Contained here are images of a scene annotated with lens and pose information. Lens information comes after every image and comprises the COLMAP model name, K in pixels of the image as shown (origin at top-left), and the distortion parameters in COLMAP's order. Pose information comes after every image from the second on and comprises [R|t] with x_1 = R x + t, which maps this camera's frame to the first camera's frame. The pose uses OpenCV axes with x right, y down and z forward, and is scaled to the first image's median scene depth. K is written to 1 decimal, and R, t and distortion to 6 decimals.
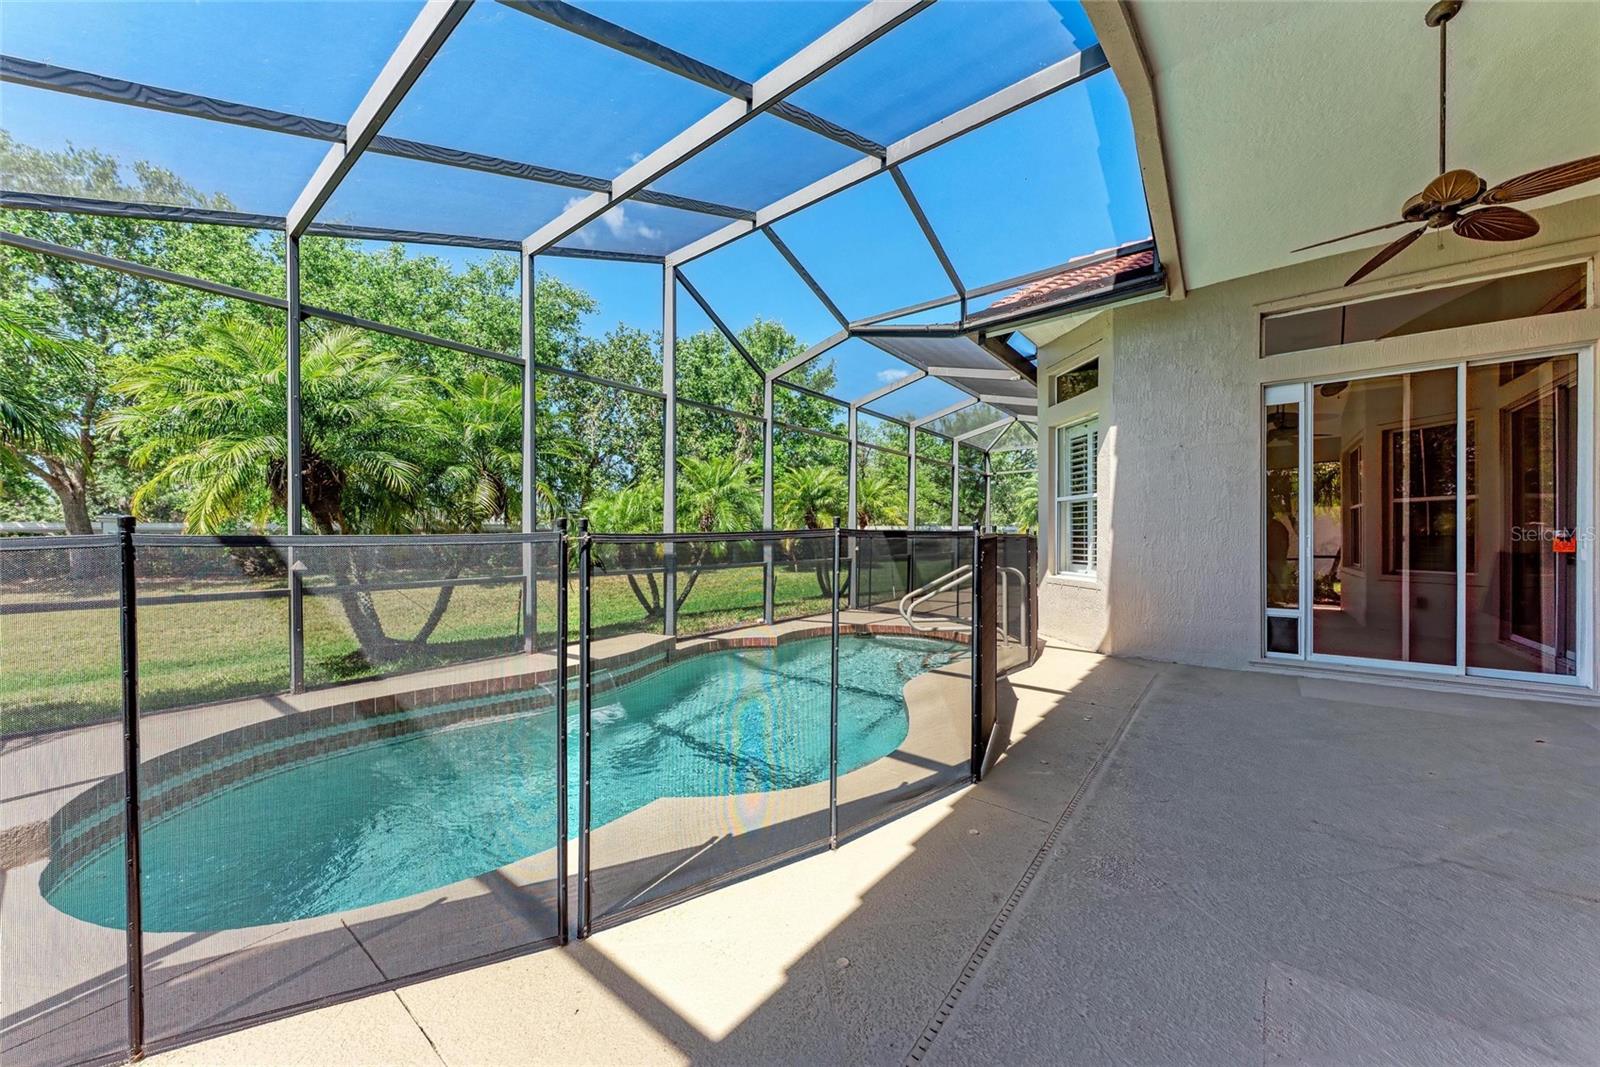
lens RADIAL K [[563.1, 0, 808.3], [0, 563.1, 539.7], [0, 0, 1]] dist [0.021626, -0.006766]
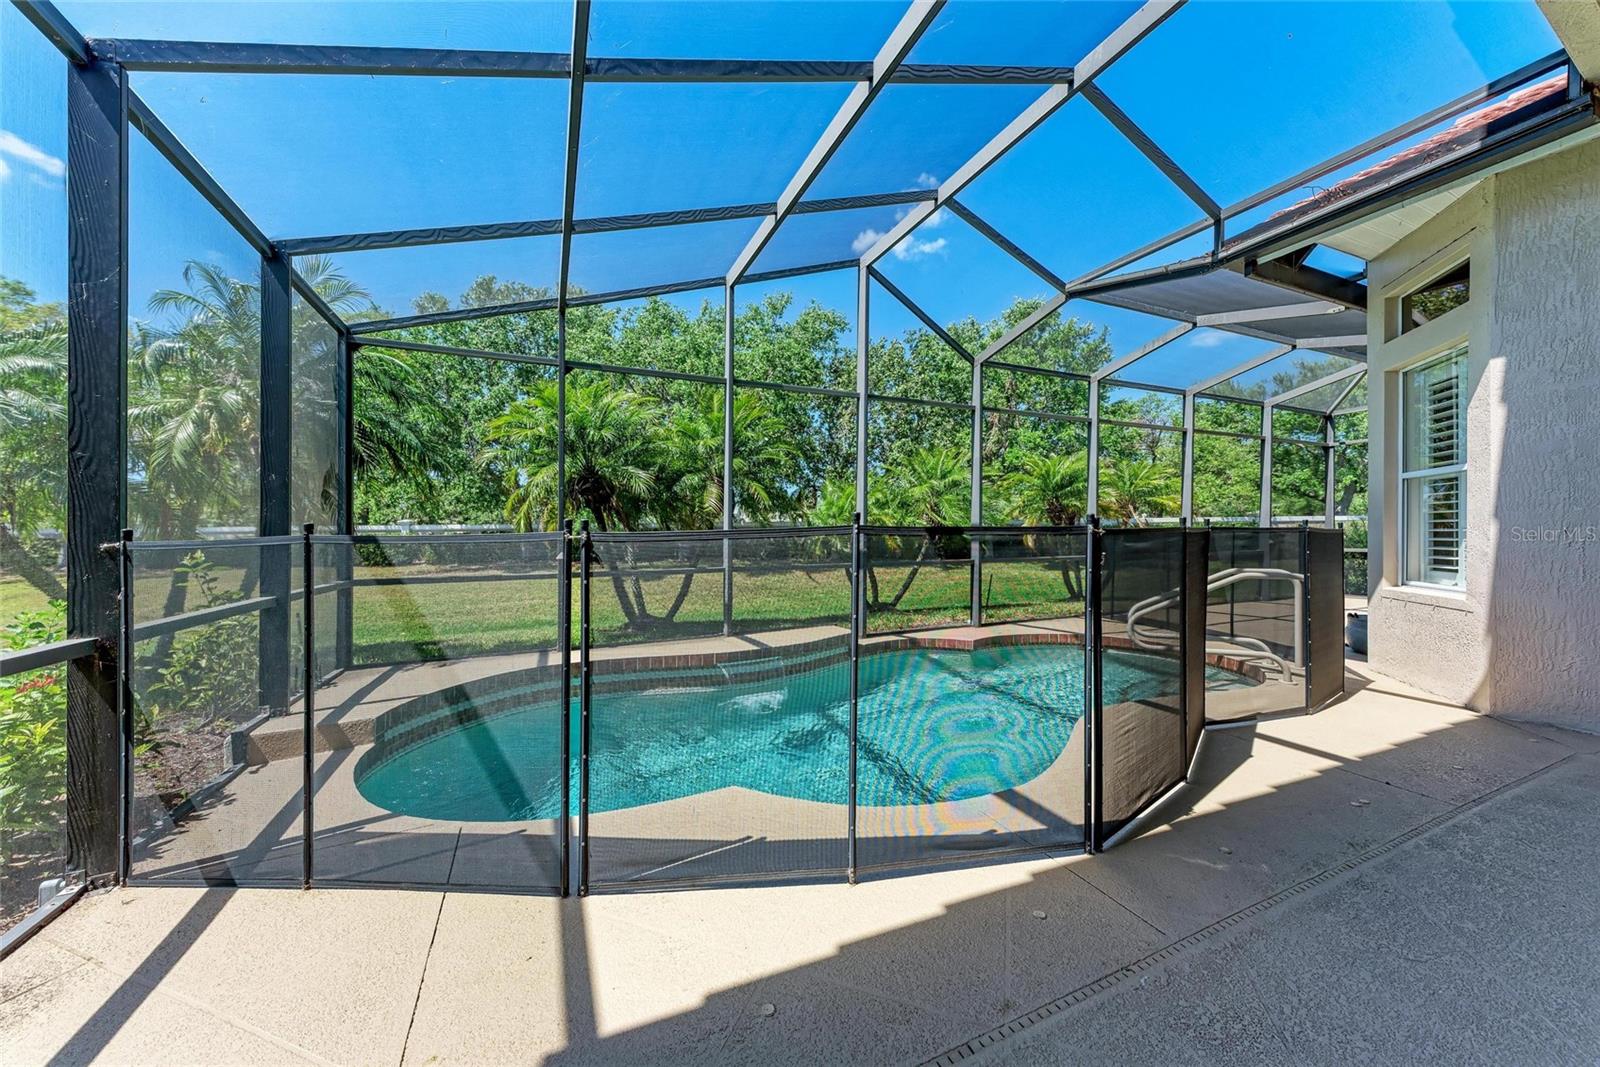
lens RADIAL K [[559.6, 0, 800.0], [0, 559.6, 533.5], [0, 0, 1]] dist [0.020393, -0.006456]
pose [[0.883960, -0.003659, -0.467549, 0.158120], [0.002716, 0.999993, -0.002691, -0.001978], [0.467555, 0.001109, 0.883963, 0.069809]]
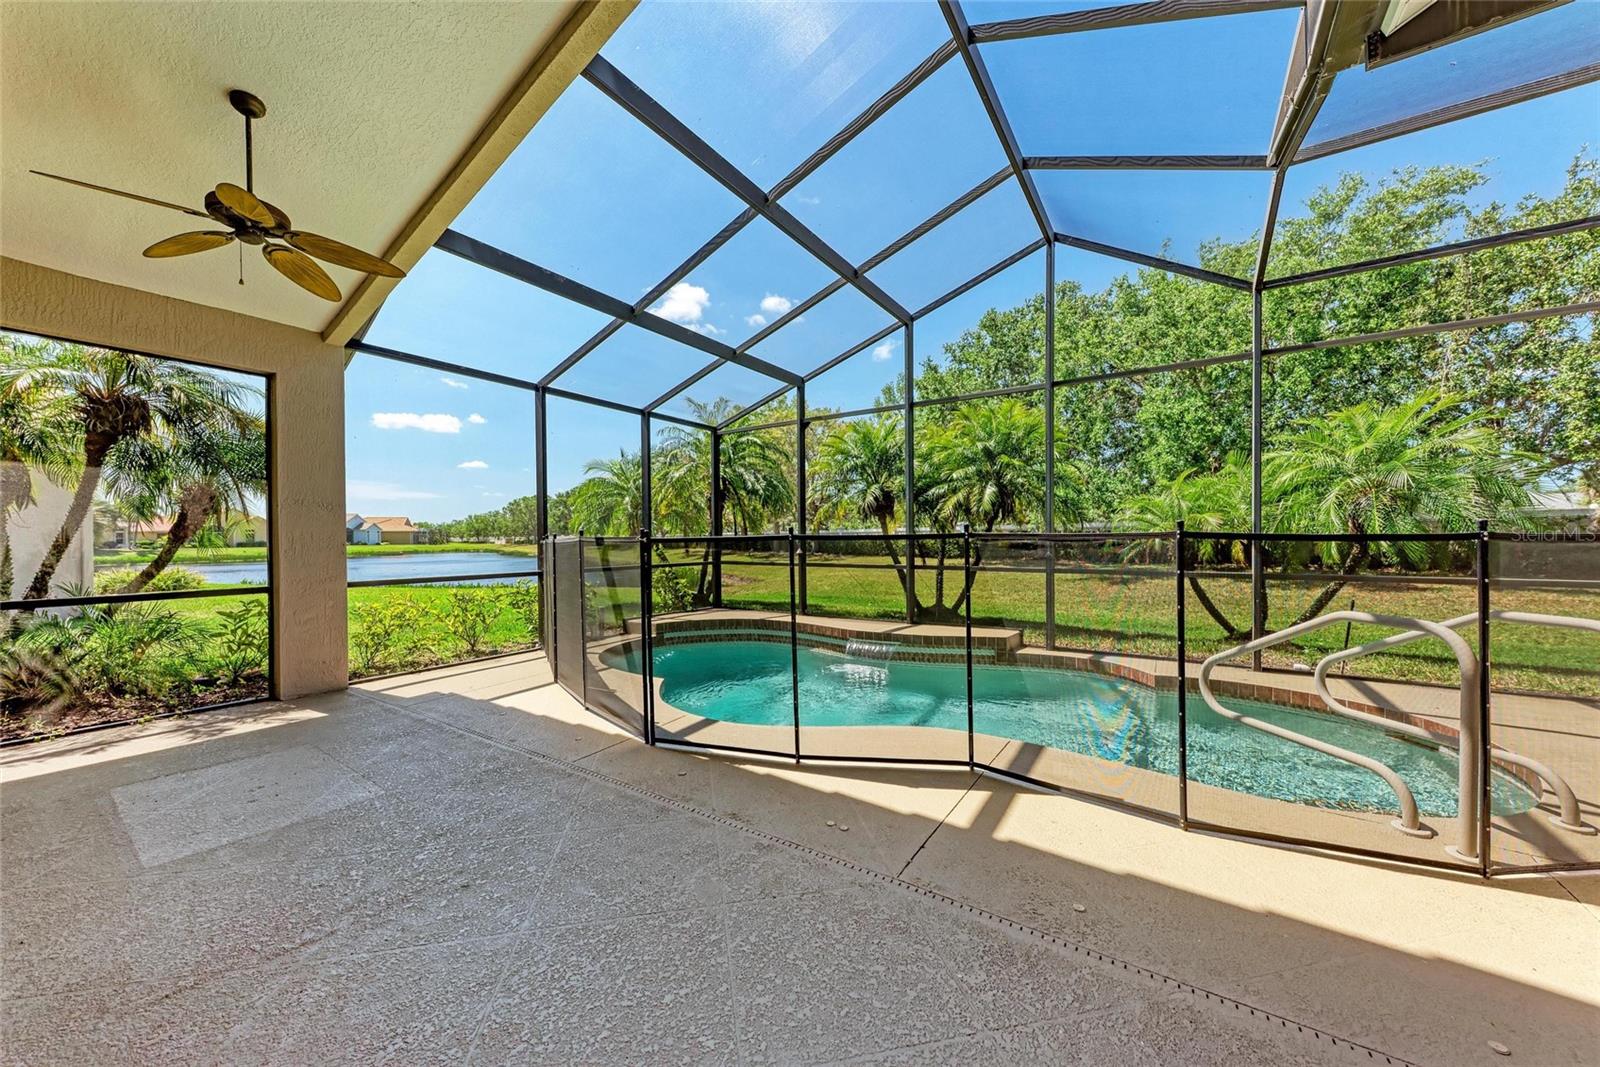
lens RADIAL K [[559.6, 0, 800.0], [0, 559.6, 533.5], [0, 0, 1]] dist [0.020393, -0.006456]
pose [[0.080436, -0.003830, -0.996752, 0.784494], [0.002969, 0.999989, -0.003602, -0.007042], [0.996755, -0.002669, 0.080447, 0.634274]]
